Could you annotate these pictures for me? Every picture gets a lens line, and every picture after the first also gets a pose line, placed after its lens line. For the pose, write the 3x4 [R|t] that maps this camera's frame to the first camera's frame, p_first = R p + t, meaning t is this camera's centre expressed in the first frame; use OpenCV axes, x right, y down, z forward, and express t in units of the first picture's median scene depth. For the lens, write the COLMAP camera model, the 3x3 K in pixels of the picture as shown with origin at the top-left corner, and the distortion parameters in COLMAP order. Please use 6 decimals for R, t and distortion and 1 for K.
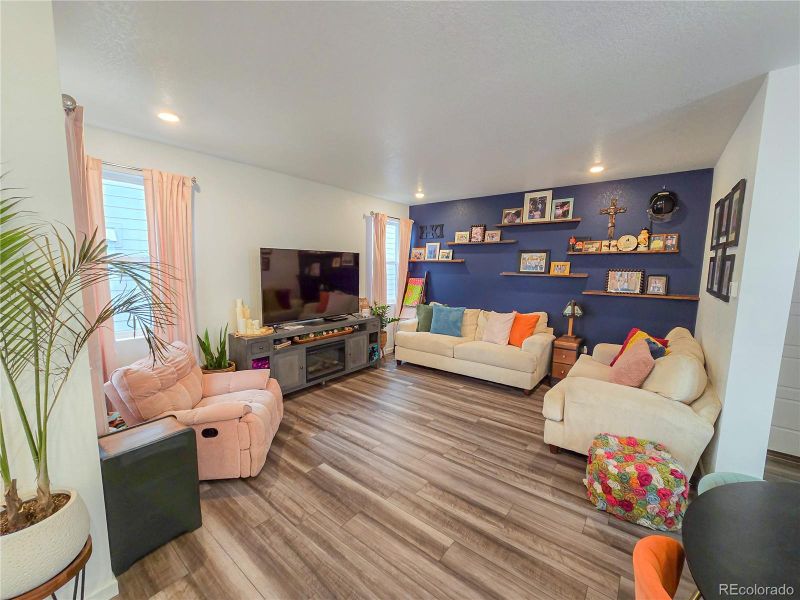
lens RADIAL K [[327.9, 0, 398.6], [0, 327.9, 304.7], [0, 0, 1]] dist [-0.008194, 0.002570]
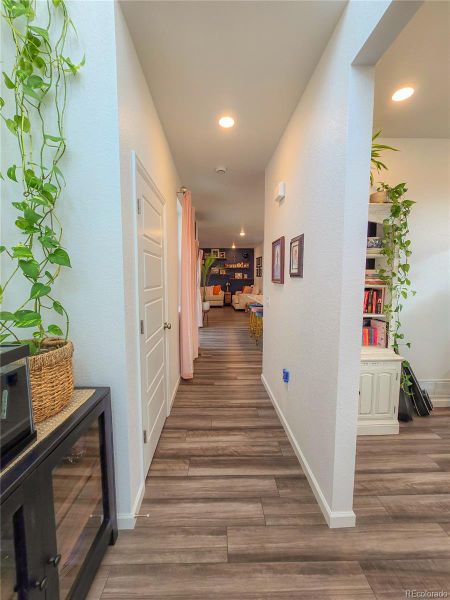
lens RADIAL K [[245.9, 0, 225.0], [0, 245.9, 300.0], [0, 0, 1]] dist [-0.008194, 0.002570]
pose [[0.764357, -0.070552, 0.640922, -1.308559], [0.083406, 0.996463, 0.010220, 0.173293], [-0.639376, 0.045645, 0.767538, -1.092670]]
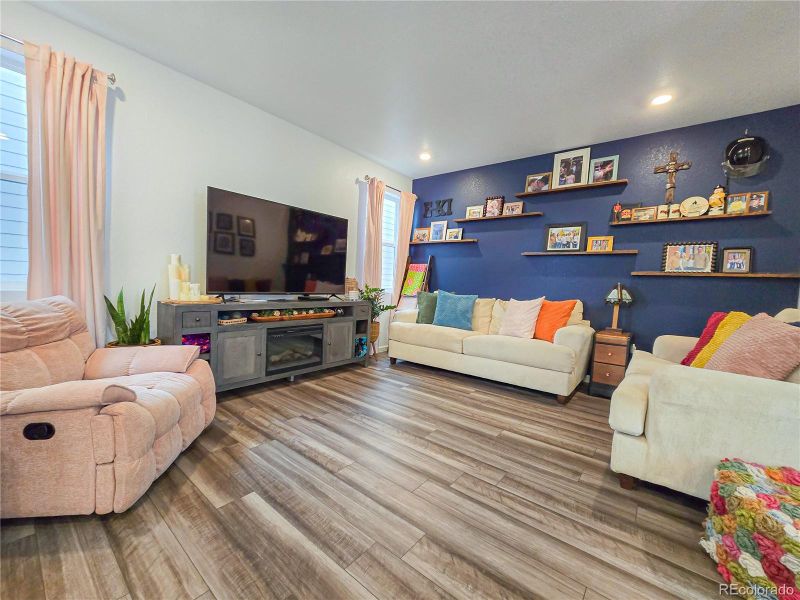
lens RADIAL K [[327.9, 0, 398.6], [0, 327.9, 304.7], [0, 0, 1]] dist [-0.008194, 0.002570]
pose [[0.999422, 0.032870, -0.008641, 0.022210], [-0.033275, 0.998098, -0.051886, 0.105635], [0.006919, 0.052144, 0.998616, 0.249896]]
